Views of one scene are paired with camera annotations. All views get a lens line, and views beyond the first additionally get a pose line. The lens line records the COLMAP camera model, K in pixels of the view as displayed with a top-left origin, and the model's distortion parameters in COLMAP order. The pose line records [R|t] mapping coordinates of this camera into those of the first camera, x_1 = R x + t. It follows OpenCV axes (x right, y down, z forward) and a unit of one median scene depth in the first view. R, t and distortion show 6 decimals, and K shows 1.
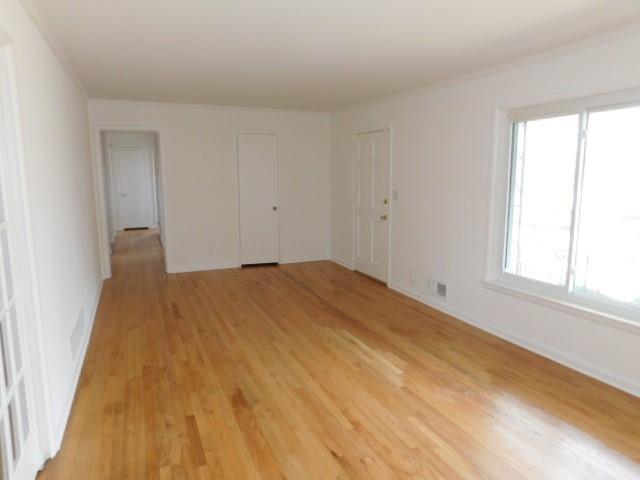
lens RADIAL K [[419.7, 0, 320.0], [0, 419.7, 240.0], [0, 0, 1]] dist [-0.066808, 0.049826]
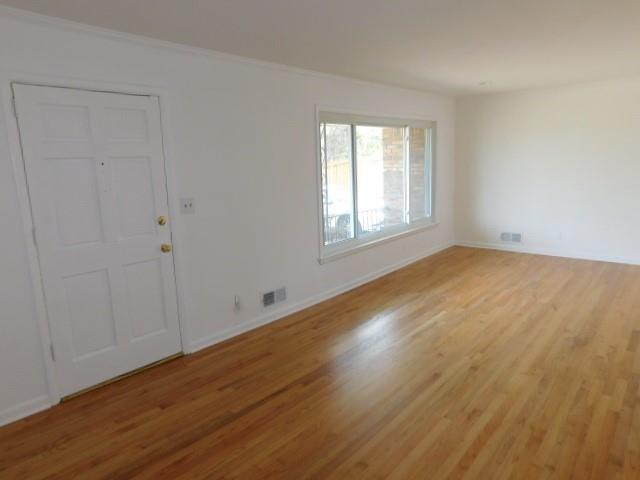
lens RADIAL K [[419.7, 0, 320.0], [0, 419.7, 240.0], [0, 0, 1]] dist [-0.066808, 0.049826]
pose [[-0.418897, -0.145341, 0.896326, -0.701251], [0.182680, 0.953435, 0.239977, -0.254595], [-0.889468, 0.264267, -0.372840, 1.576767]]
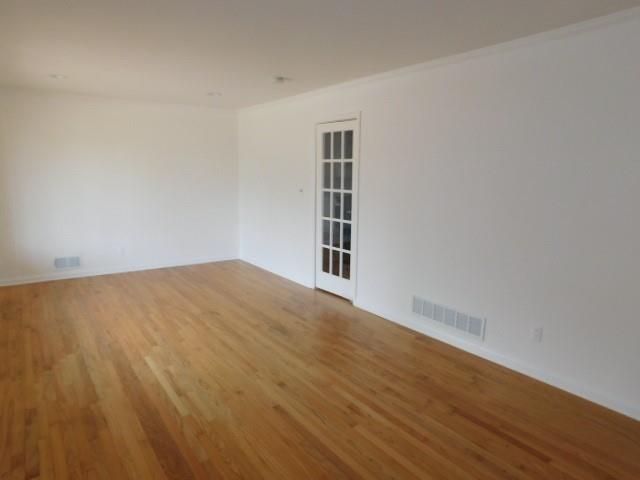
lens RADIAL K [[419.7, 0, 320.0], [0, 419.7, 240.0], [0, 0, 1]] dist [-0.066808, 0.049826]
pose [[-0.978938, 0.022137, -0.202956, -0.028654], [-0.044198, 0.947550, 0.316536, -0.286269], [0.199318, 0.318839, -0.926614, 1.747526]]
